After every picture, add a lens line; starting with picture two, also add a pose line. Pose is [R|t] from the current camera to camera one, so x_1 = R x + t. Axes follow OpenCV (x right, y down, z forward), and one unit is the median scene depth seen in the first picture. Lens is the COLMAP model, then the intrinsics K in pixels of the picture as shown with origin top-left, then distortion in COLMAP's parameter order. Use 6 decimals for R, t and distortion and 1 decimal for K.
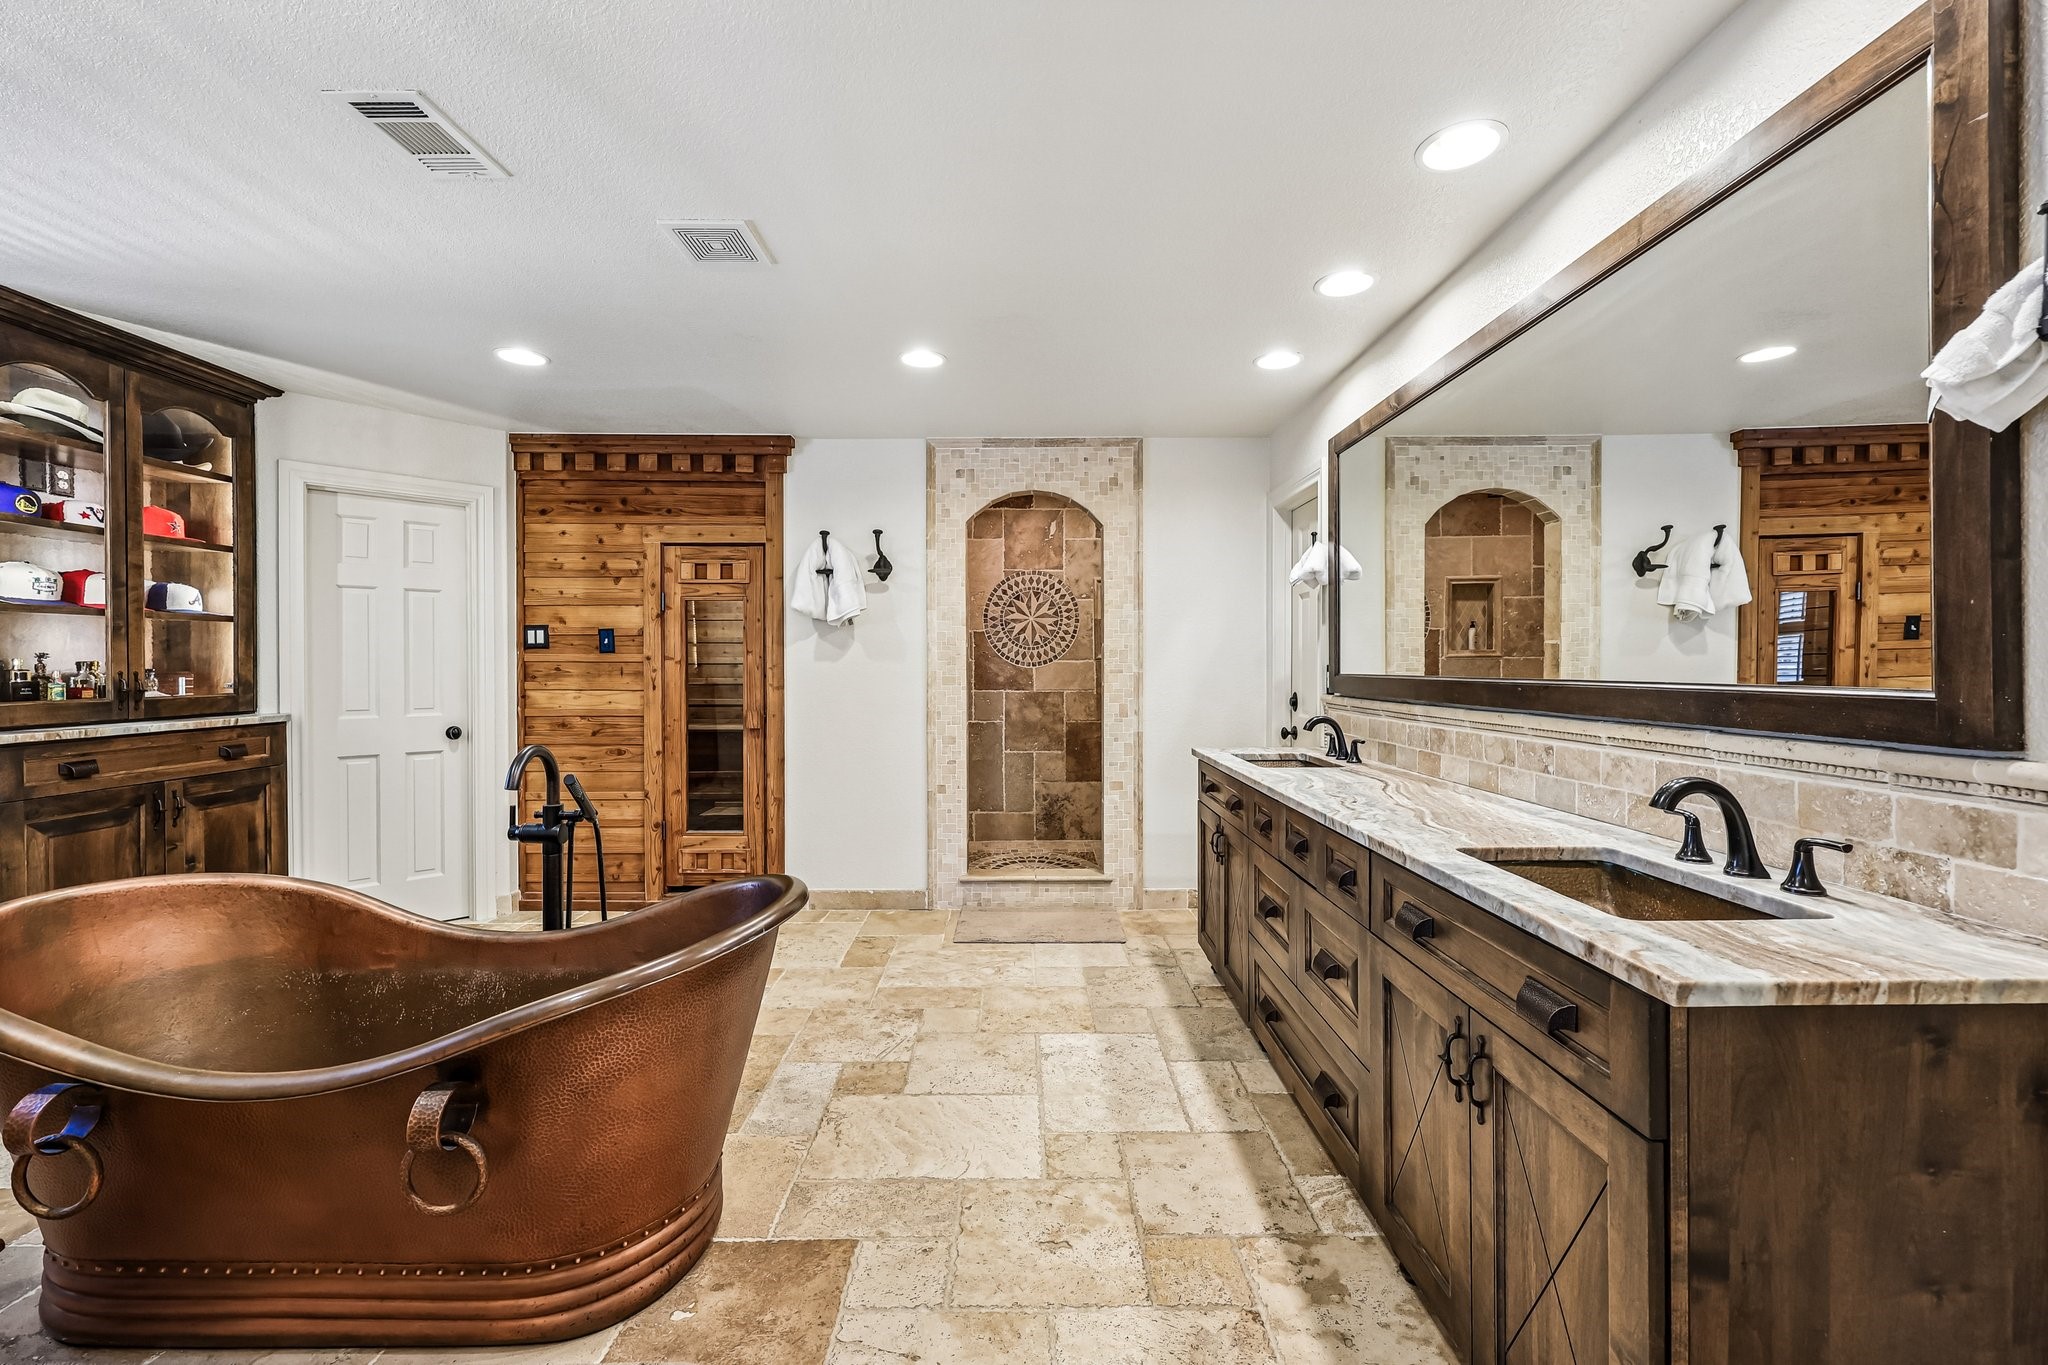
lens RADIAL K [[871.6, 0, 1014.8], [0, 871.6, 677.0], [0, 0, 1]] dist [0.001121, 0.000315]
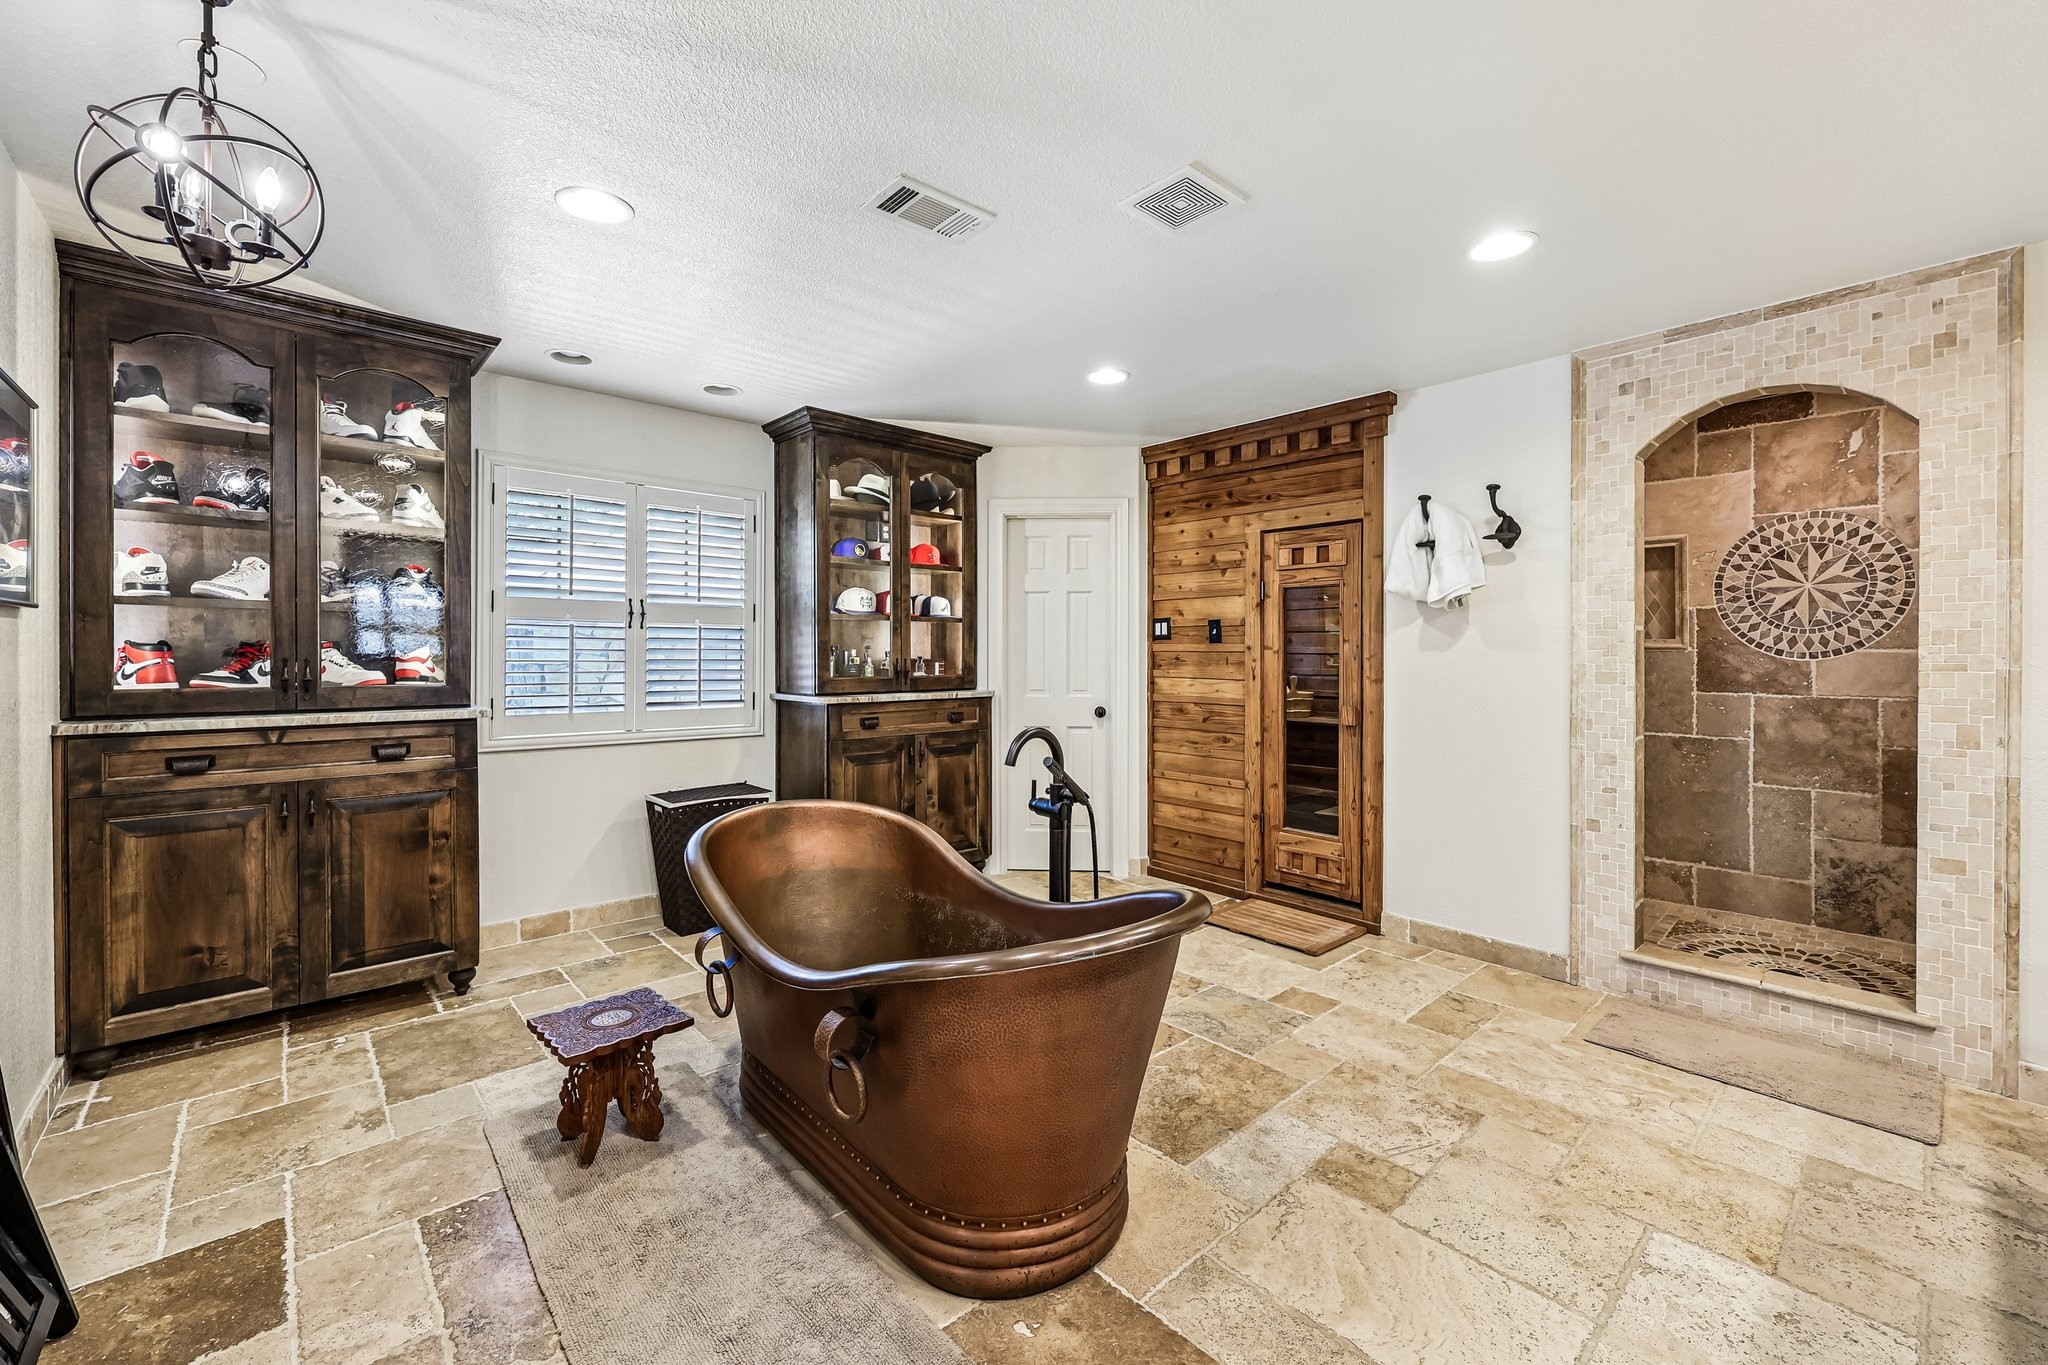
lens RADIAL K [[843.4, 0, 1015.1], [0, 843.4, 662.9], [0, 0, 1]] dist [-0.001931, 0.000642]
pose [[0.650089, 0.010005, -0.759792, 0.141296], [-0.013592, 0.999906, 0.001537, -0.002410], [0.759736, 0.009328, 0.650164, 0.173202]]
